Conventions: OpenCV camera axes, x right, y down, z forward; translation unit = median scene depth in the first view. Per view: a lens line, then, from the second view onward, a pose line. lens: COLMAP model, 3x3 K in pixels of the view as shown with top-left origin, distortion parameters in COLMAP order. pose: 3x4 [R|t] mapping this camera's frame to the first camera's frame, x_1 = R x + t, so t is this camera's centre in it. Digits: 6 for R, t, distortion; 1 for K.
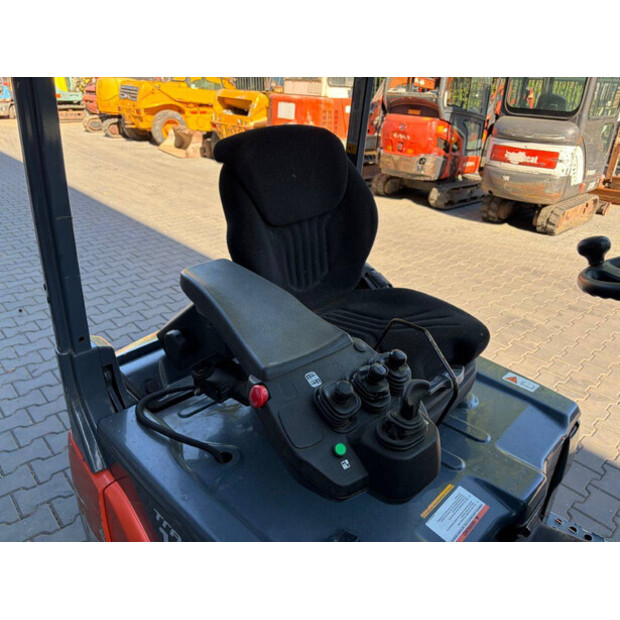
lens RADIAL K [[466.6, 0, 312.1], [0, 466.6, 297.4], [0, 0, 1]] dist [0.060811, -0.065796]
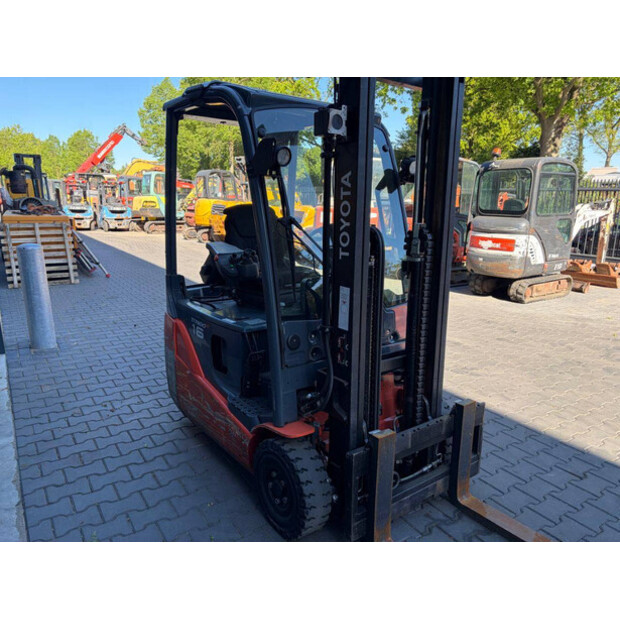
lens RADIAL K [[466.6, 0, 312.1], [0, 466.6, 297.4], [0, 0, 1]] dist [0.060811, -0.065796]
pose [[0.987500, 0.006161, -0.157500, 0.149318], [-0.041255, 0.974505, -0.220542, 0.157215], [0.152126, 0.224283, 0.962577, -0.309895]]
